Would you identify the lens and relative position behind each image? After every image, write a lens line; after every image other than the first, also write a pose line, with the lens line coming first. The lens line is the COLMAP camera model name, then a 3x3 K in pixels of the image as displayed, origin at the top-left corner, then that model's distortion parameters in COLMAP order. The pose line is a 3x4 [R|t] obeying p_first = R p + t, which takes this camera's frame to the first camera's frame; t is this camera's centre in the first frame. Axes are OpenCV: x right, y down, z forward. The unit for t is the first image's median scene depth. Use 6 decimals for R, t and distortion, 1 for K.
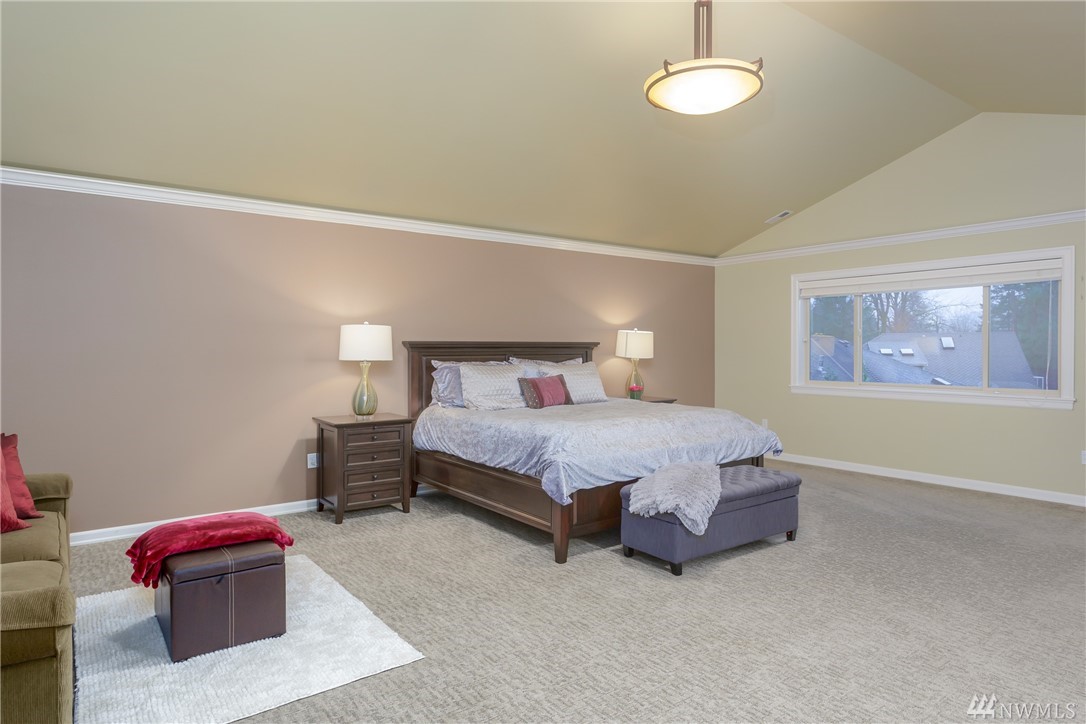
lens RADIAL K [[631.1, 0, 543.0], [0, 631.1, 362.0], [0, 0, 1]] dist [0.003909, 0.000521]
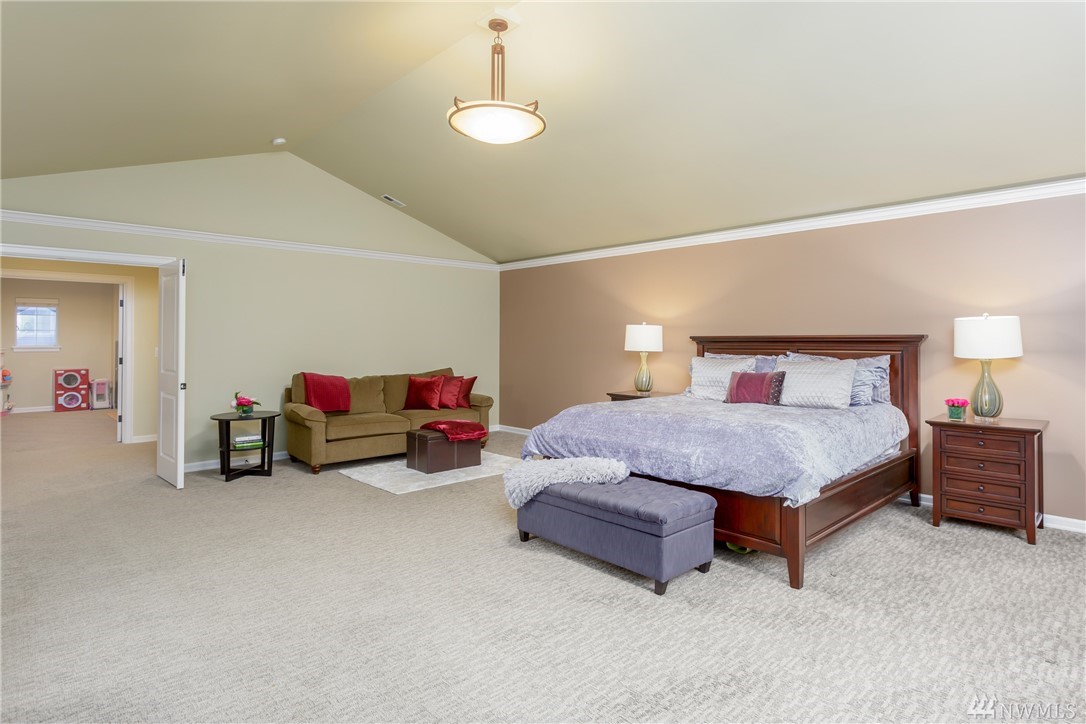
lens RADIAL K [[552.8, 0, 545.6], [0, 552.8, 343.6], [0, 0, 1]] dist [0.006938, 0.000923]
pose [[0.129267, 0.001807, -0.991608, 0.858709], [-0.015744, 0.999876, -0.000231, -0.015124], [0.991485, 0.015642, 0.129279, 0.639687]]
